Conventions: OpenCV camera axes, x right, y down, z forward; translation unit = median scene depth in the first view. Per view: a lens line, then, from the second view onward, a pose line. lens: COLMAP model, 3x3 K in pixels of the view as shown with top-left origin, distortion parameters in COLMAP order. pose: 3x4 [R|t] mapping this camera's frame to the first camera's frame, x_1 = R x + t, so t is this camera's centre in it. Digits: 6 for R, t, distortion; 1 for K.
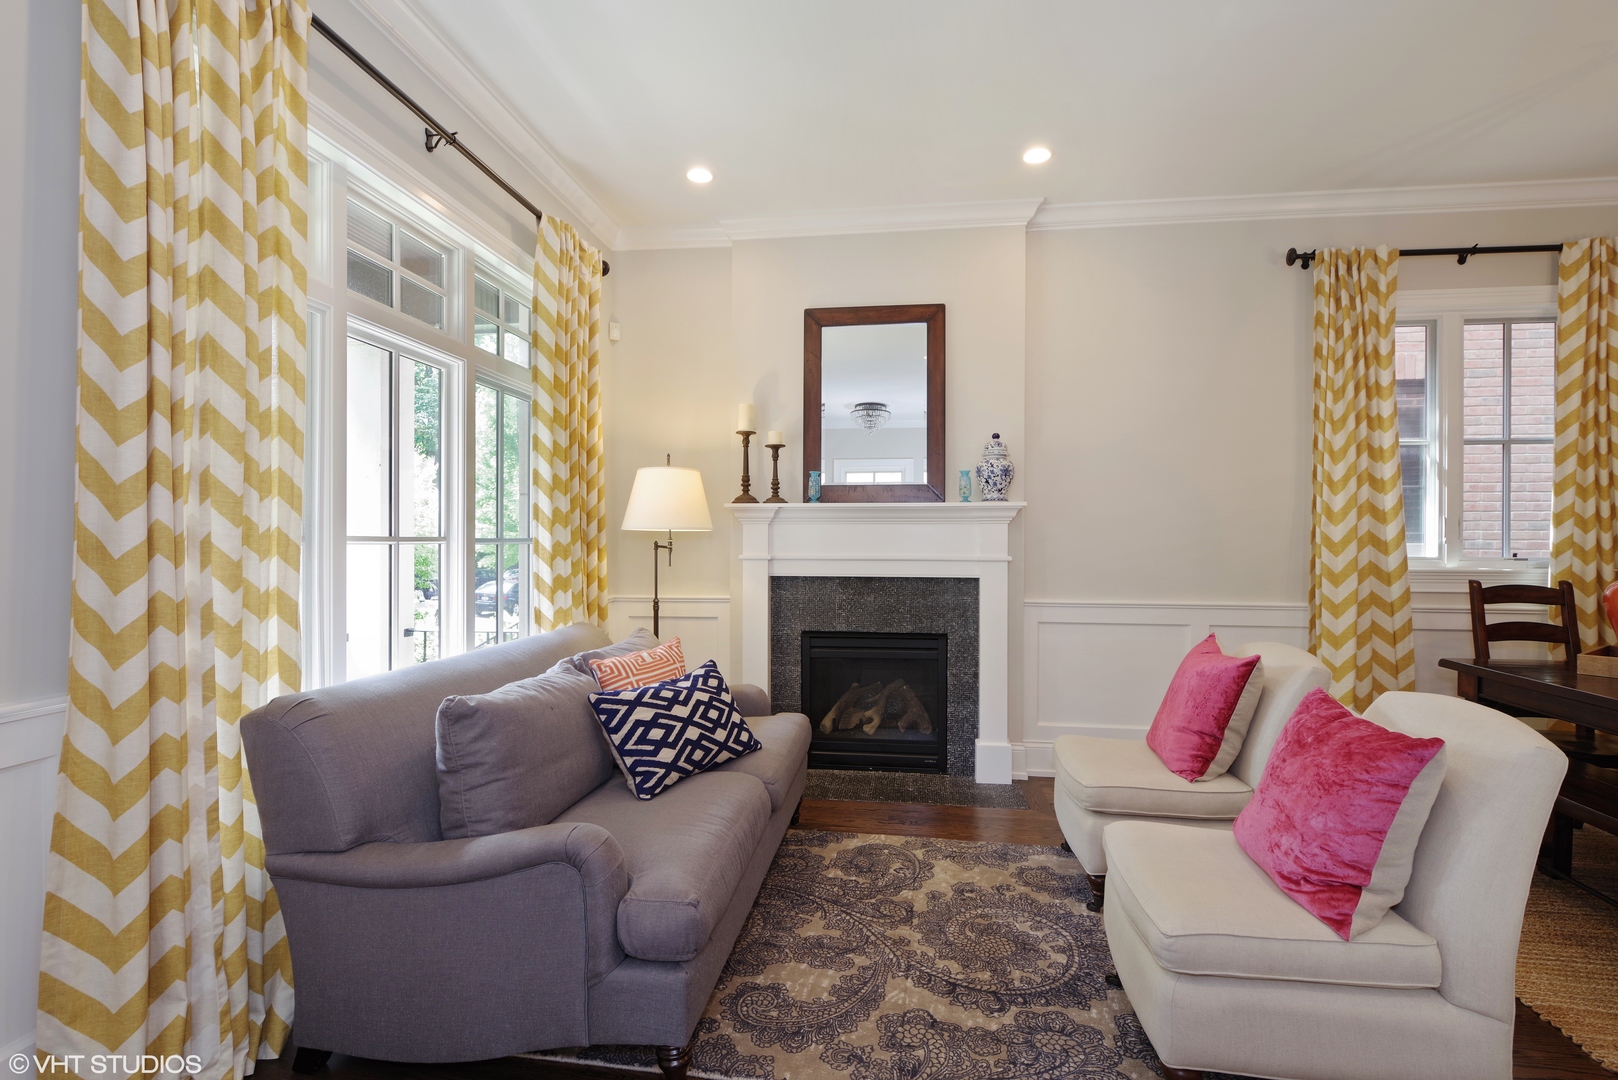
lens RADIAL K [[751.2, 0, 811.3], [0, 751.2, 542.5], [0, 0, 1]] dist [-0.003862, -0.000606]
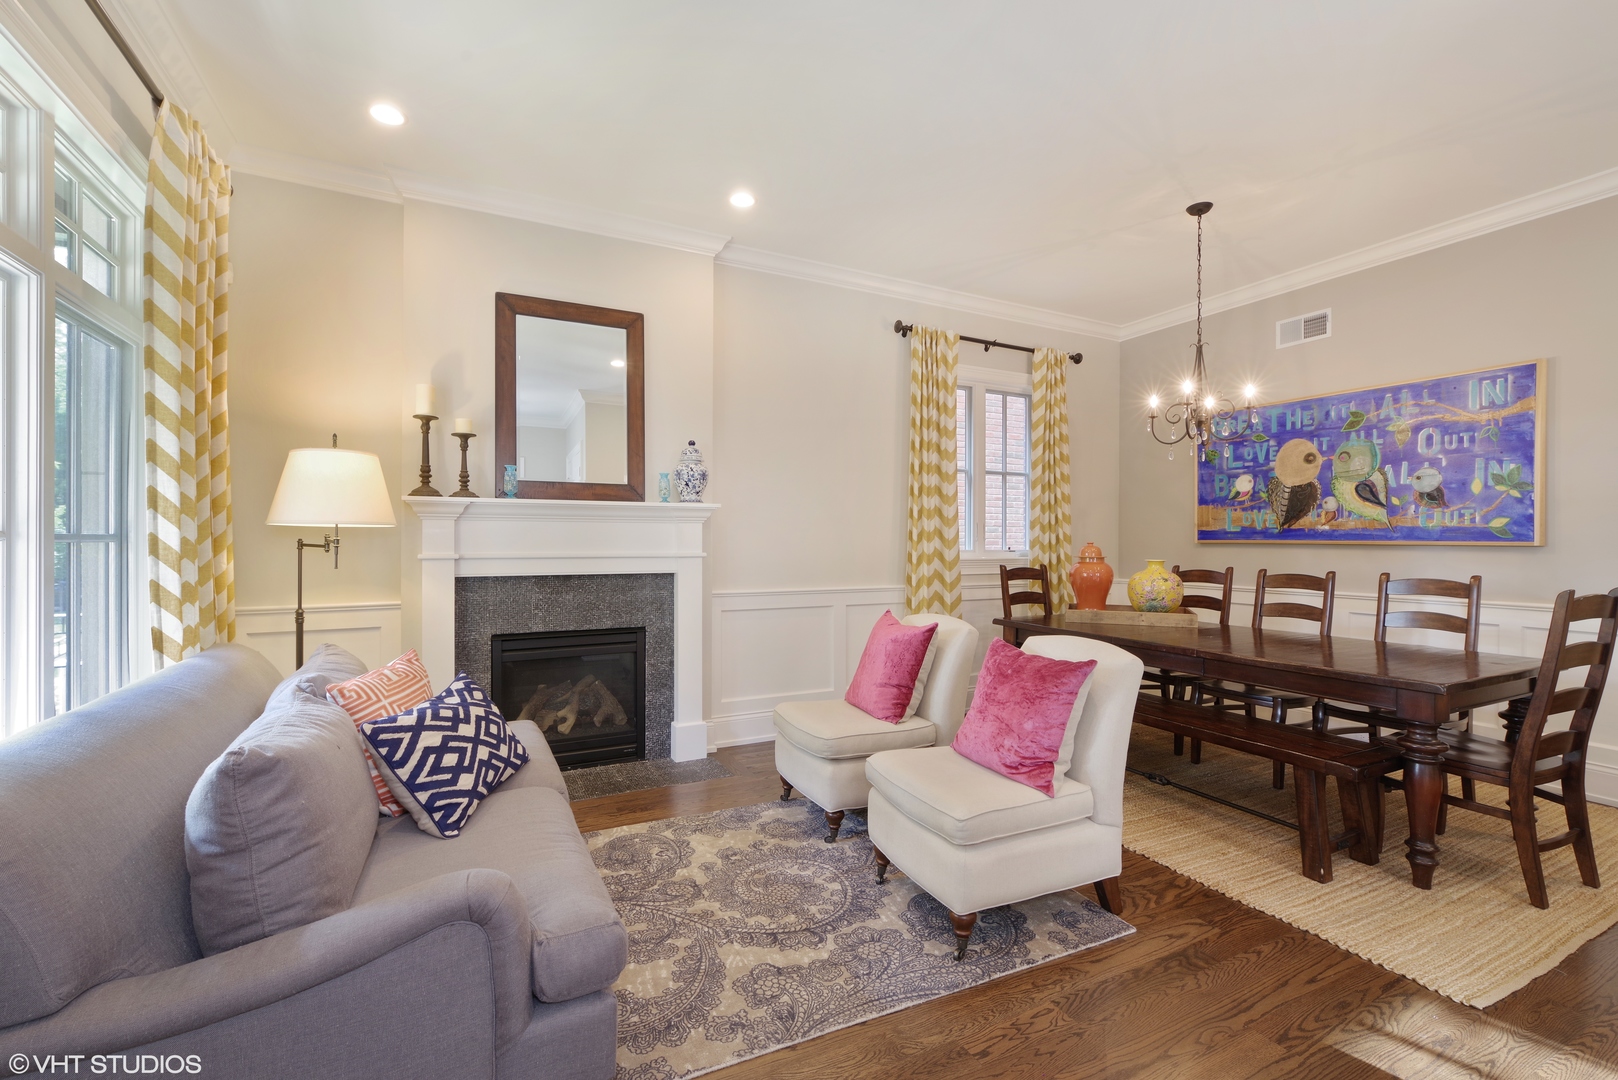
lens RADIAL K [[700.0, 0, 810.3], [0, 700.0, 539.0], [0, 0, 1]] dist [-0.007553, 0.000047]
pose [[0.821102, -0.000011, 0.570782, -0.212826], [0.002808, 0.999988, -0.004020, 0.003603], [-0.570775, 0.004903, 0.821092, 0.066894]]
